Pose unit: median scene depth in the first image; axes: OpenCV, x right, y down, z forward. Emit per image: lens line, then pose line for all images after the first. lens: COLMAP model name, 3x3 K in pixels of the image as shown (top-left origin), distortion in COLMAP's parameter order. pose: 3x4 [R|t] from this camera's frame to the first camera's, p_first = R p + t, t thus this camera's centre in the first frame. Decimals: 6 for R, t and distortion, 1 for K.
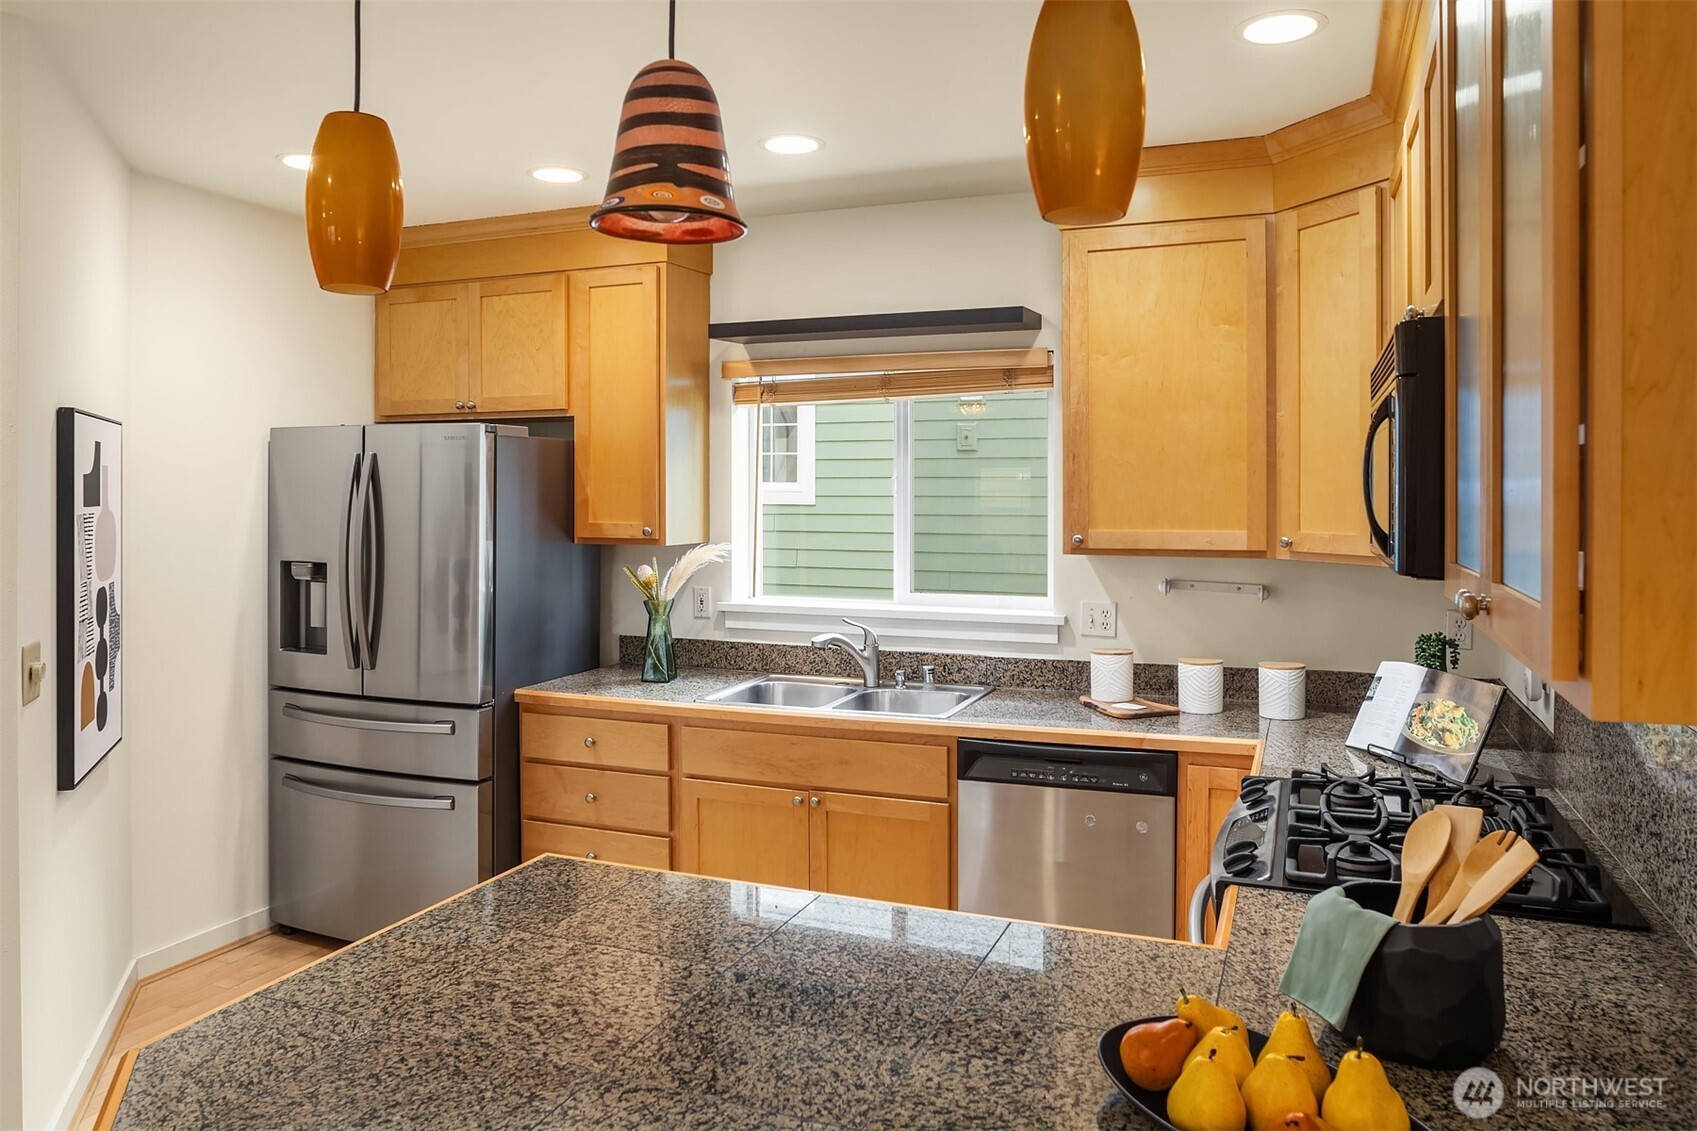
lens RADIAL K [[1161.5, 0, 841.9], [0, 1161.5, 494.5], [0, 0, 1]] dist [-0.053663, 0.027909]
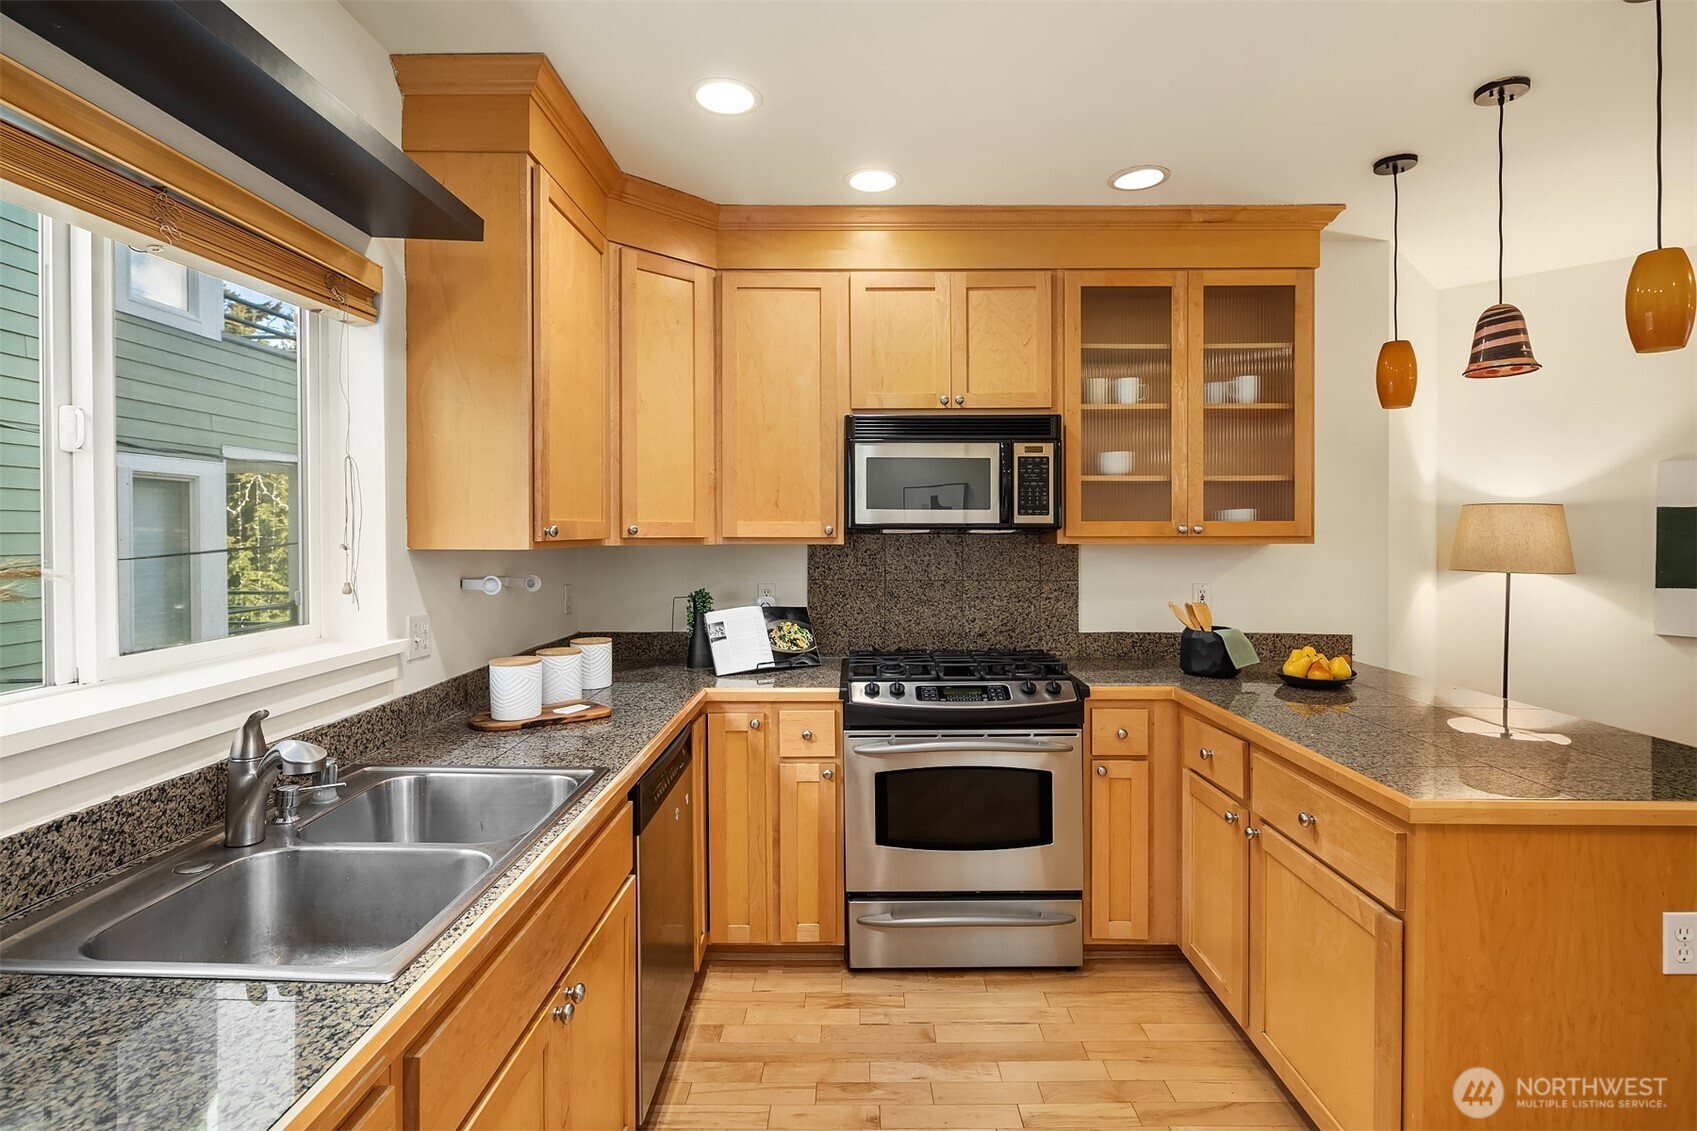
lens RADIAL K [[841.4, 0, 856.6], [0, 841.4, 527.0], [0, 0, 1]] dist [0.000842, 0.001030]
pose [[-0.384148, 0.002663, 0.923268, -0.422134], [-0.003633, 0.999984, -0.004396, 0.034875], [-0.923264, -0.005043, -0.384132, 0.949111]]
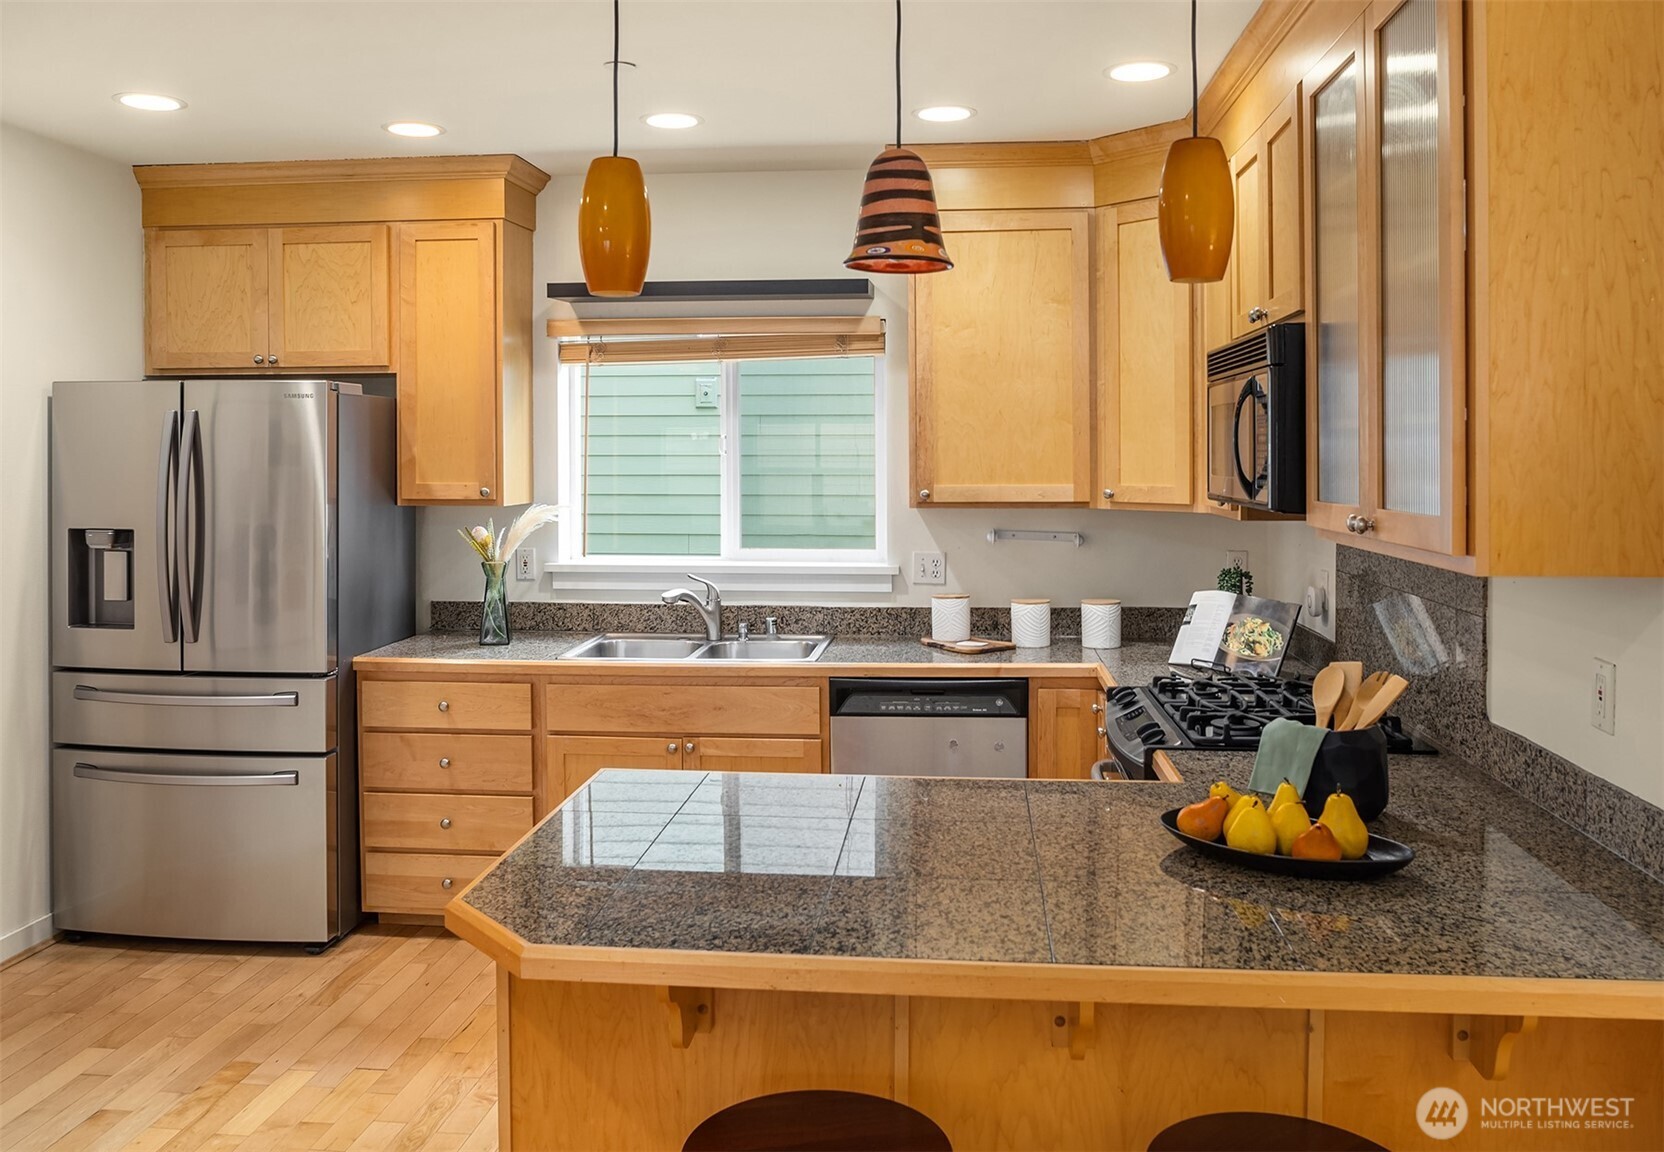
lens RADIAL K [[1349.2, 0, 809.2], [0, 1349.2, 449.0], [0, 0, 1]] dist [-0.051063, 0.014553]
pose [[0.962143, -0.001971, 0.272537, -0.230013], [0.002933, 0.999991, -0.003124, -0.000293], [-0.272528, 0.003805, 0.962140, -0.183868]]
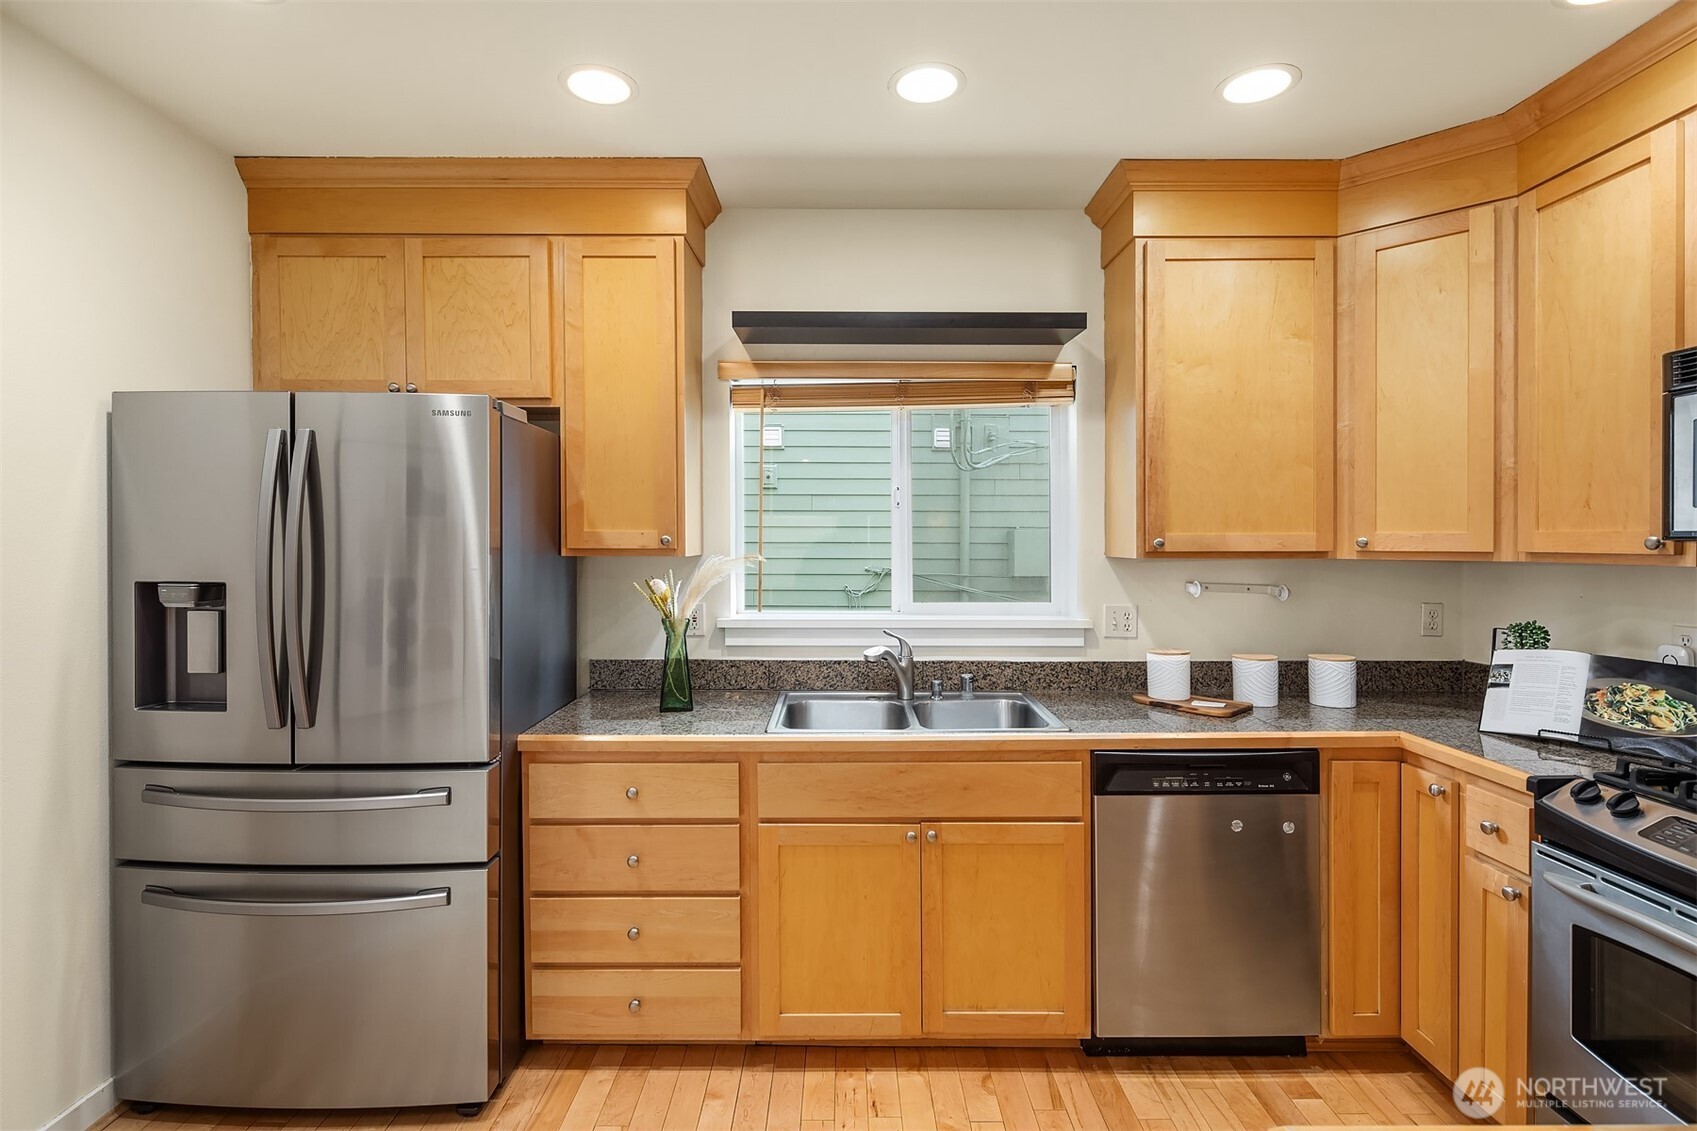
lens RADIAL K [[841.4, 0, 831.7], [0, 841.4, 541.5], [0, 0, 1]] dist [0.000842, 0.001030]
pose [[0.925760, -0.000074, 0.378111, -0.313609], [-0.001472, 0.999992, 0.003800, 0.032454], [-0.378108, -0.004075, 0.925752, 0.391355]]
